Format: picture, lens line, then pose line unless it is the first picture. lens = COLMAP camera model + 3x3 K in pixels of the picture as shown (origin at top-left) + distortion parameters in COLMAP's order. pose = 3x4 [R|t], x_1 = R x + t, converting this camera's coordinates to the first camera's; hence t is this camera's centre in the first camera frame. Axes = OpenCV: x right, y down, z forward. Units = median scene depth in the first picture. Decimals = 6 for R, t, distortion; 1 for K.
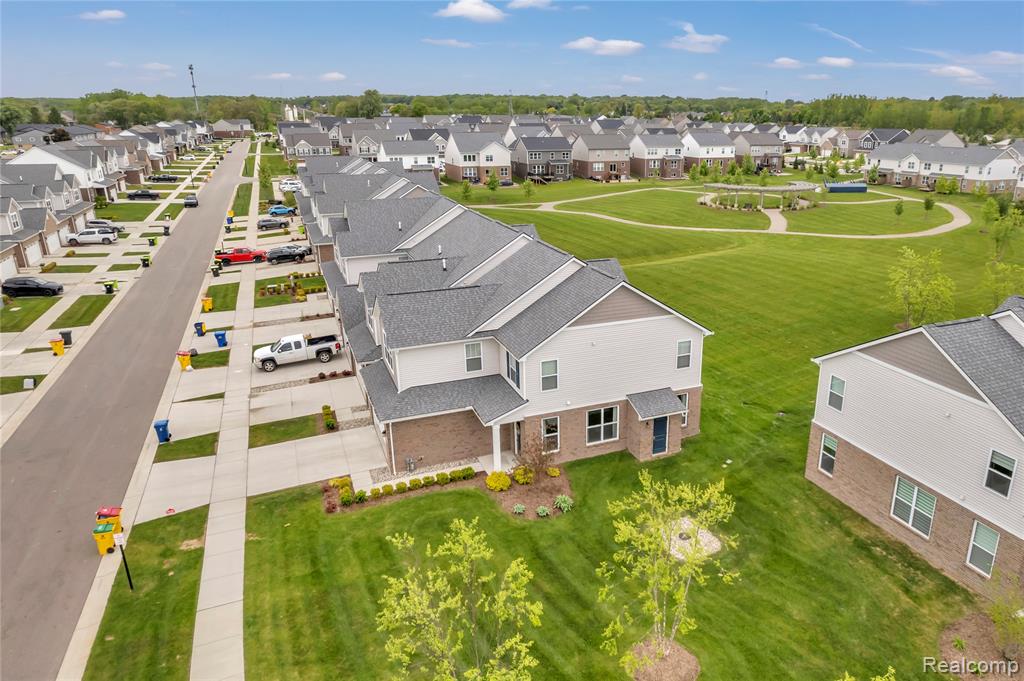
lens RADIAL K [[680.9, 0, 558.6], [0, 680.9, 340.9], [0, 0, 1]] dist [-0.093225, 0.095870]
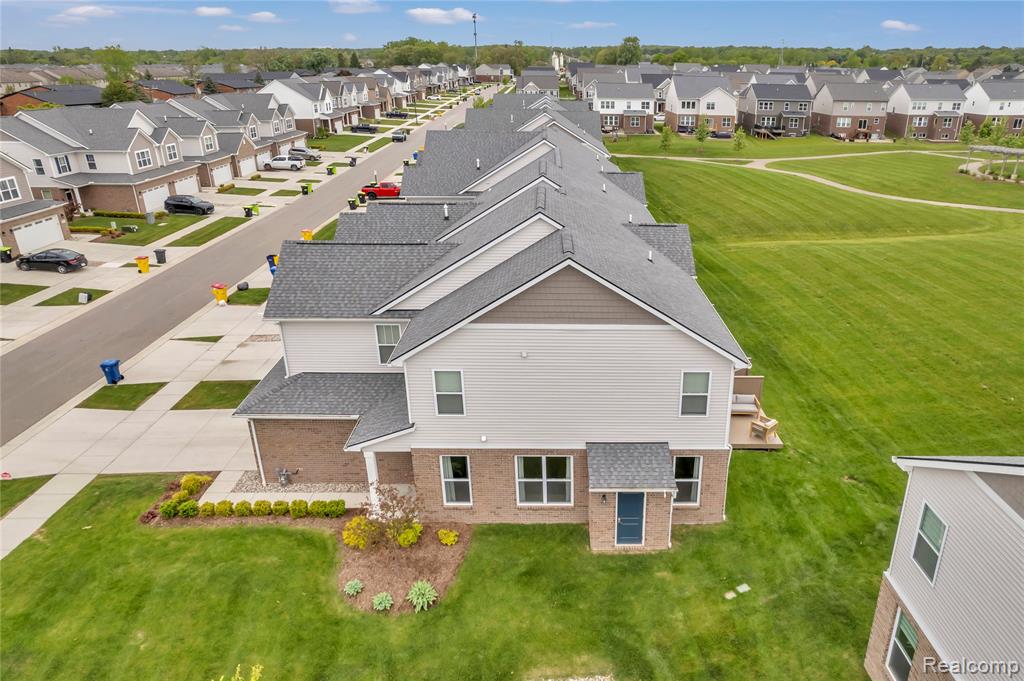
lens RADIAL K [[684.0, 0, 550.1], [0, 684.0, 337.9], [0, 0, 1]] dist [-0.090967, 0.105471]
pose [[0.923234, 0.149252, -0.354067, 0.108266], [-0.129265, 0.988411, 0.079593, -0.023583], [0.361843, -0.027715, 0.931827, 0.161018]]
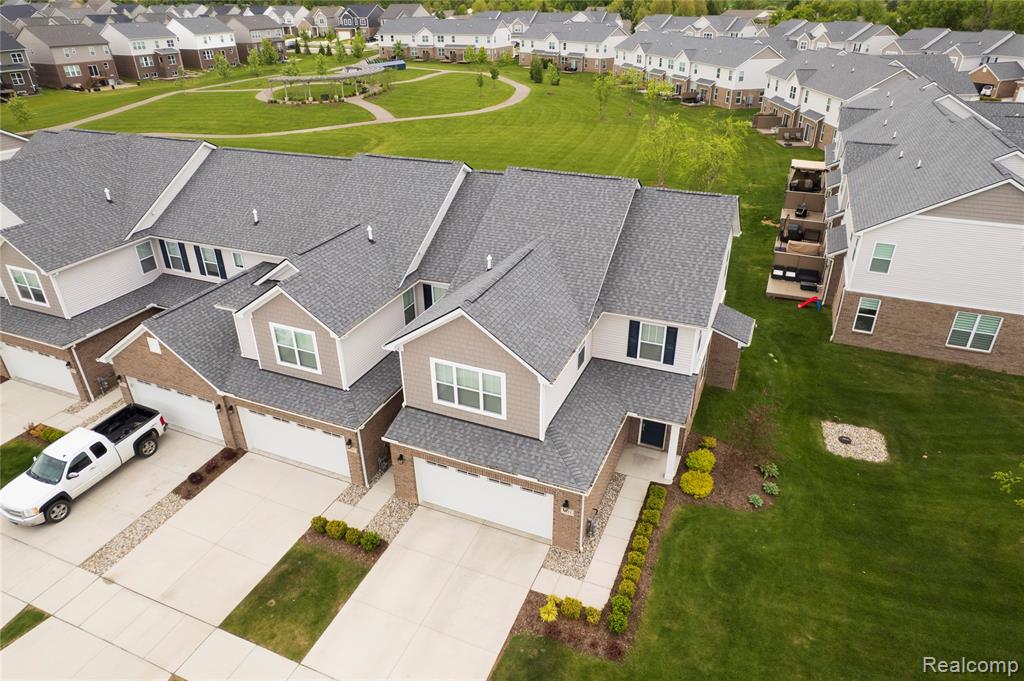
lens RADIAL K [[643.7, 0, 524.2], [0, 643.7, 339.4], [0, 0, 1]] dist [-0.076696, 0.064237]
pose [[0.709989, -0.347369, 0.612577, -0.227348], [0.235261, 0.936897, 0.258606, -0.067876], [-0.663753, -0.039492, 0.746909, 0.215307]]
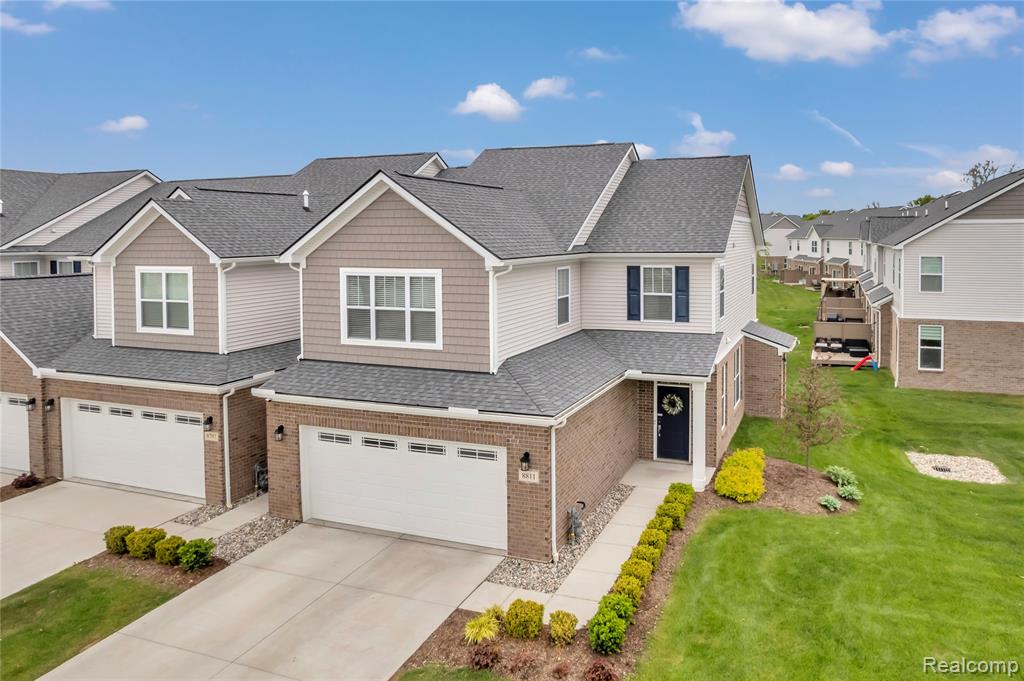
lens RADIAL K [[675.2, 0, 615.3], [0, 675.2, 268.9], [0, 0, 1]] dist [-0.035648, 0.002855]
pose [[0.651448, -0.040780, 0.757596, -0.195282], [0.252683, 0.953208, -0.165970, 0.040004], [-0.715379, 0.299553, 0.631270, 0.253111]]
